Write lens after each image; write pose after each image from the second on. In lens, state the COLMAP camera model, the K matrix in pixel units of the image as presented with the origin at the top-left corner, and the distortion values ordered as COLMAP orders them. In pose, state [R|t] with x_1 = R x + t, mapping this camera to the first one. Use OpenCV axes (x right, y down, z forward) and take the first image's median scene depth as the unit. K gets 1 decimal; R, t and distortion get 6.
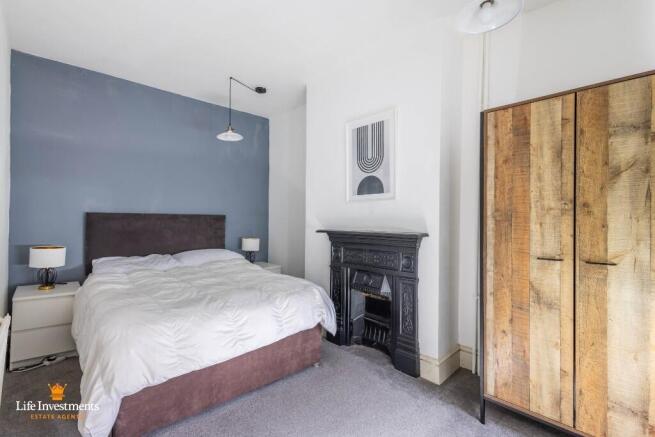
lens RADIAL K [[301.2, 0, 326.1], [0, 301.2, 221.6], [0, 0, 1]] dist [0.009570, -0.001258]
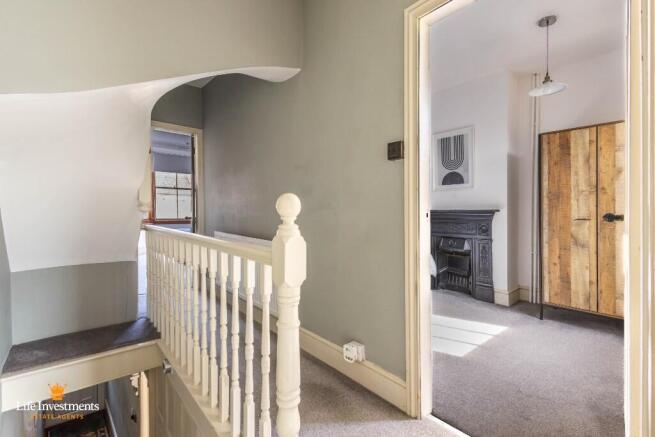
lens RADIAL K [[301.2, 0, 328.4], [0, 301.2, 213.9], [0, 0, 1]] dist [0.009570, -0.001258]
pose [[0.997633, -0.011922, -0.067729, -0.592195], [0.012368, 0.999904, 0.006167, 0.058451], [0.067649, -0.006990, 0.997685, -0.823421]]
